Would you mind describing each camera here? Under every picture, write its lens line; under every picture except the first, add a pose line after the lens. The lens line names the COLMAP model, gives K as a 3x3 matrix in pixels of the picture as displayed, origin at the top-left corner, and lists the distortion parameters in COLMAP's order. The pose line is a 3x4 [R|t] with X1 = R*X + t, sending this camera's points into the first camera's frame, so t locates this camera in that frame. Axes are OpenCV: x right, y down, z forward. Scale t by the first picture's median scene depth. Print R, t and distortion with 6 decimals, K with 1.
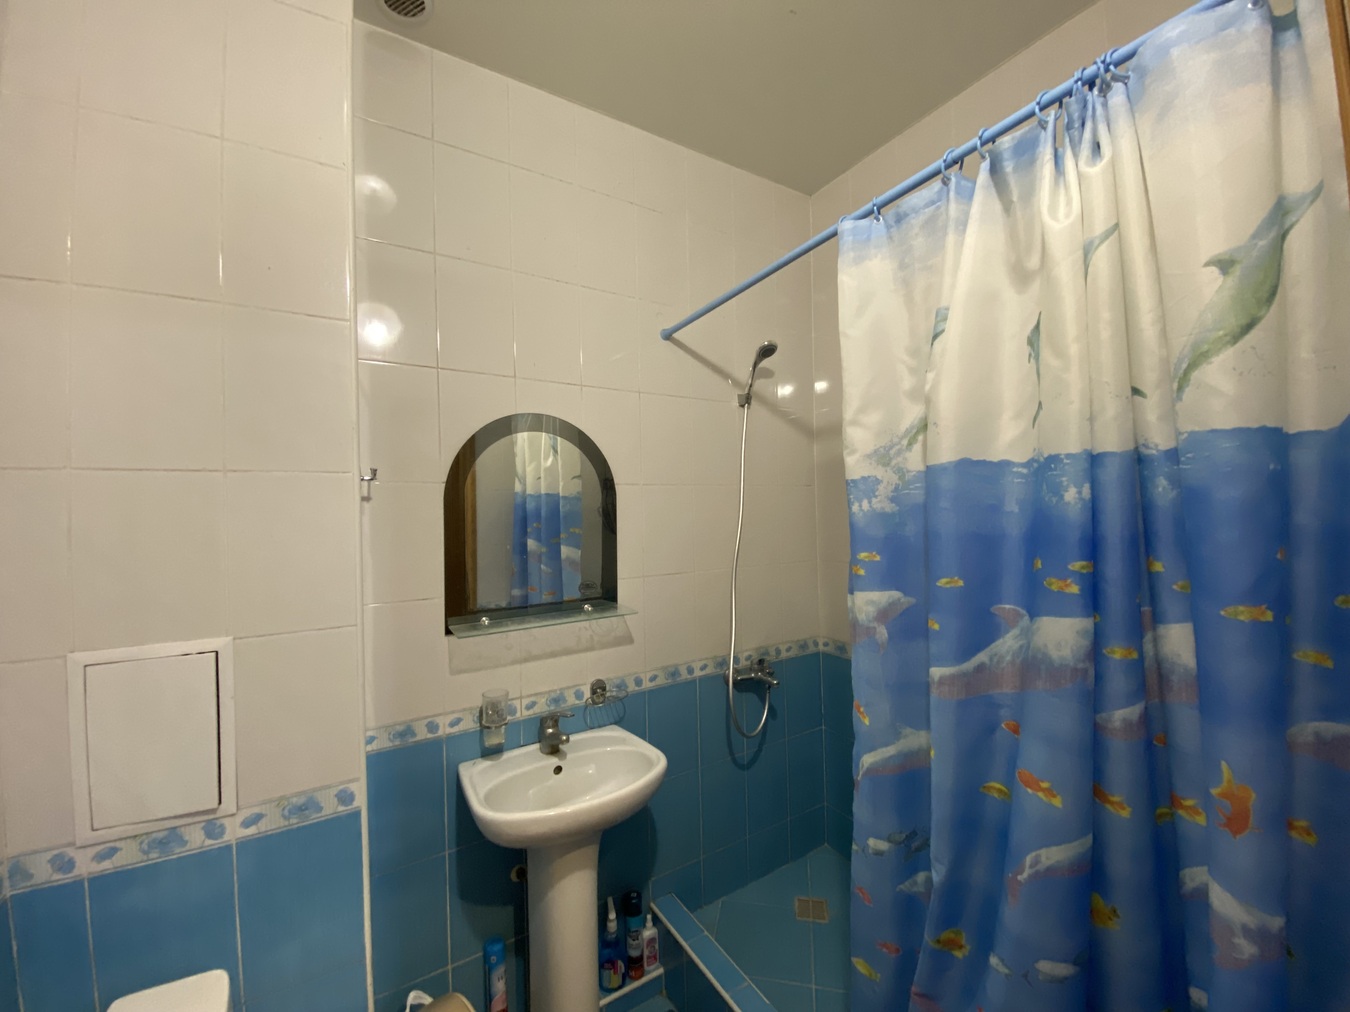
lens RADIAL K [[545.9, 0, 670.5], [0, 545.9, 507.2], [0, 0, 1]] dist [0.020864, -0.019746]
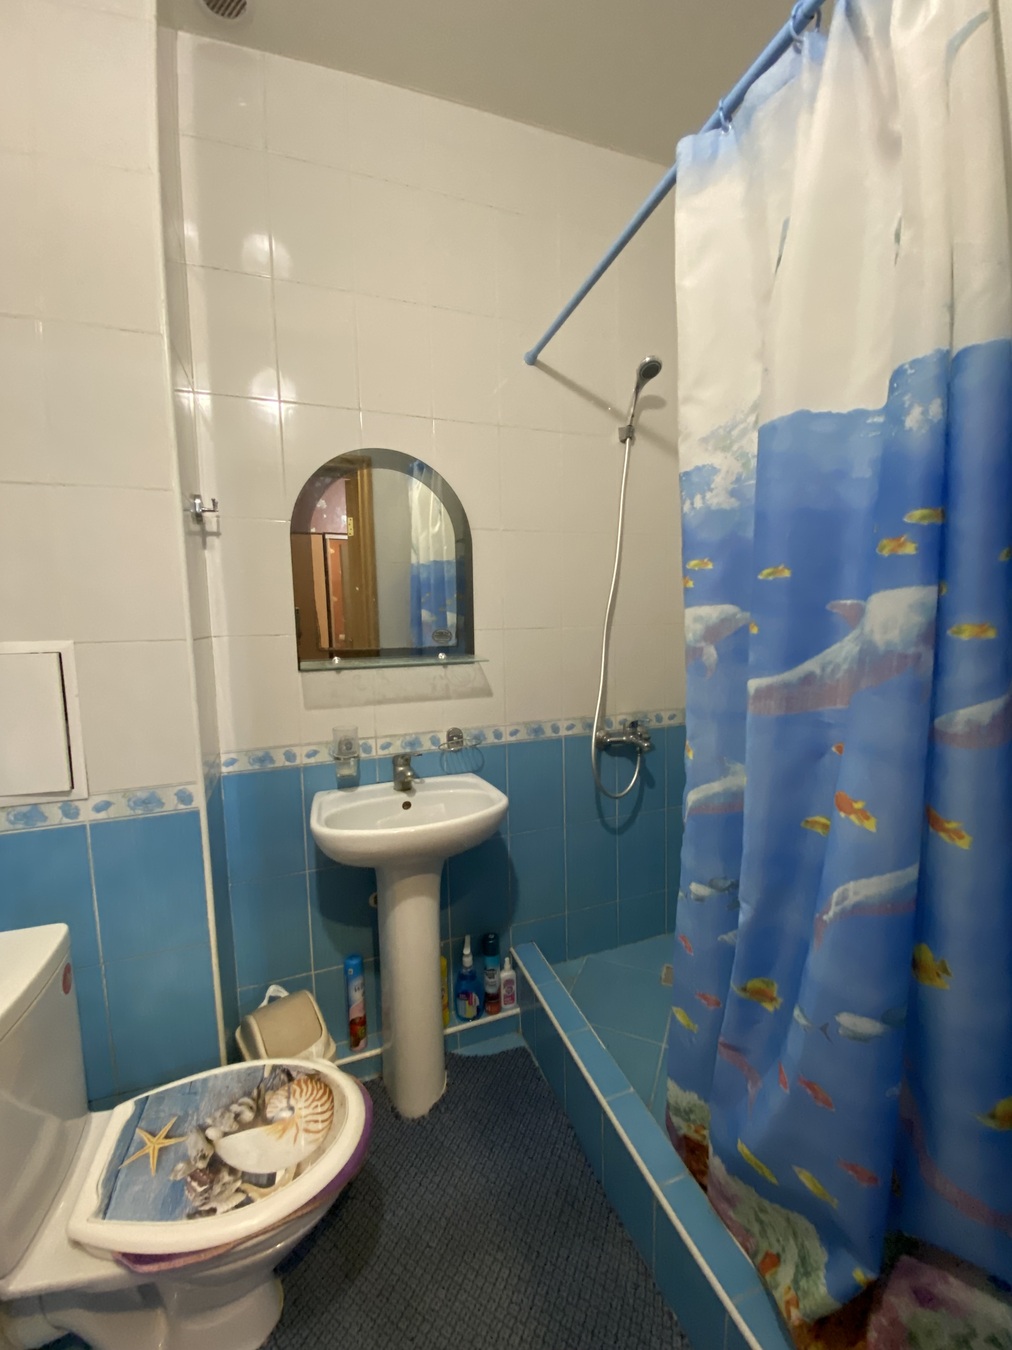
lens RADIAL K [[545.9, 0, 510.5], [0, 545.9, 673.0], [0, 0, 1]] dist [0.020864, -0.019746]
pose [[0.978741, 0.021834, -0.203932, 0.252851], [-0.000138, 0.994387, 0.105802, 0.168125], [0.205098, -0.103524, 0.973251, 0.099778]]
